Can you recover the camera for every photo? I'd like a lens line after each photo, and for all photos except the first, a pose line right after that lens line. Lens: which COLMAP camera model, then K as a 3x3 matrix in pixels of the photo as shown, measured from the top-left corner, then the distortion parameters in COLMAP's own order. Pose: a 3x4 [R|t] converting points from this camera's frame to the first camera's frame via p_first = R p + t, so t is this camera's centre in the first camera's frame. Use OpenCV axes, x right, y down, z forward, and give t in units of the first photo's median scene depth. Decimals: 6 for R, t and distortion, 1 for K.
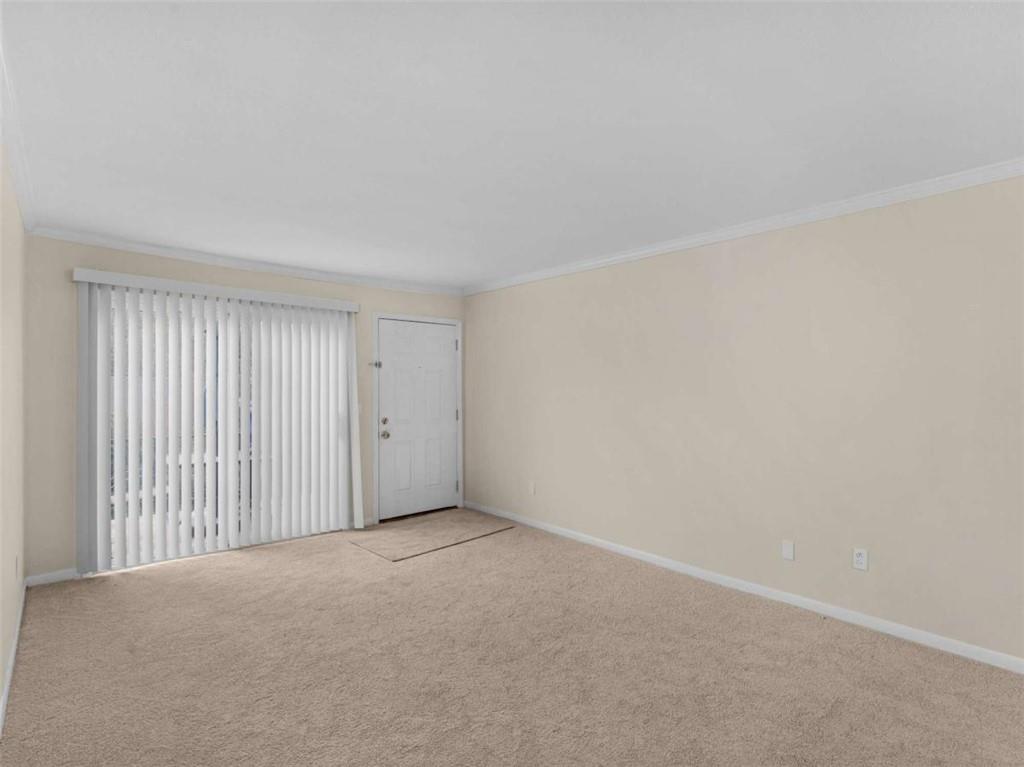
lens RADIAL K [[544.0, 0, 509.2], [0, 544.0, 382.4], [0, 0, 1]] dist [0.001311, -0.000557]
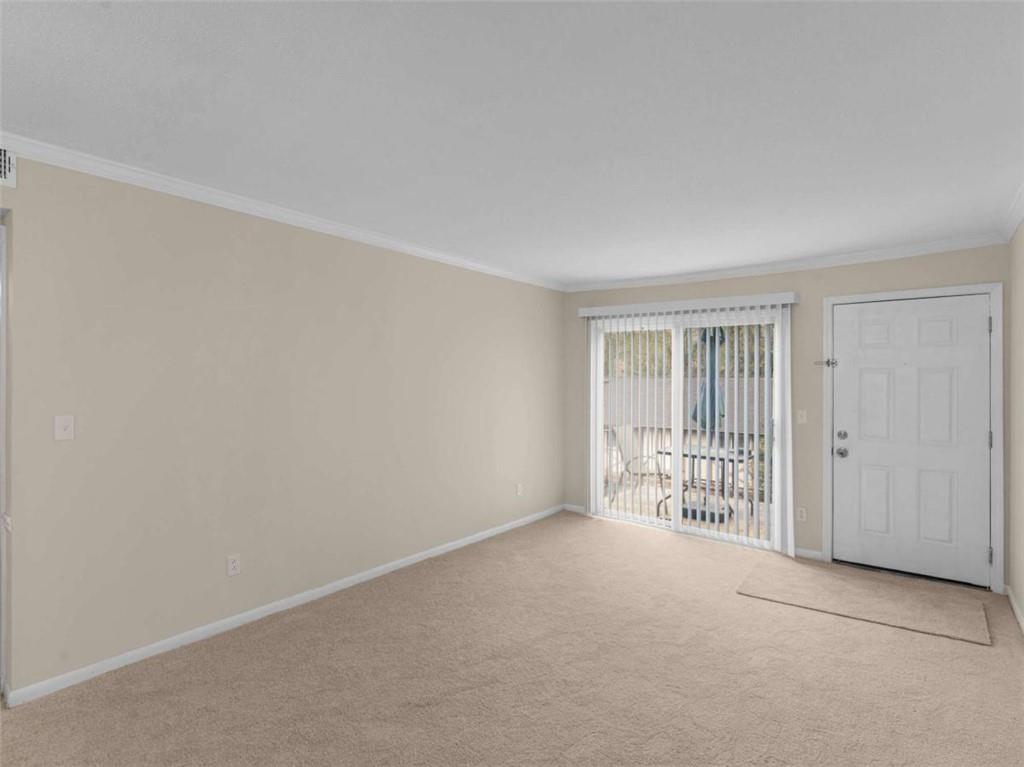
lens RADIAL K [[544.0, 0, 509.2], [0, 544.0, 382.4], [0, 0, 1]] dist [0.001311, -0.000557]
pose [[0.139108, 0.004799, -0.990266, 0.507217], [0.001922, 0.999985, 0.005116, -0.009651], [0.990275, -0.002615, 0.139096, 0.444224]]
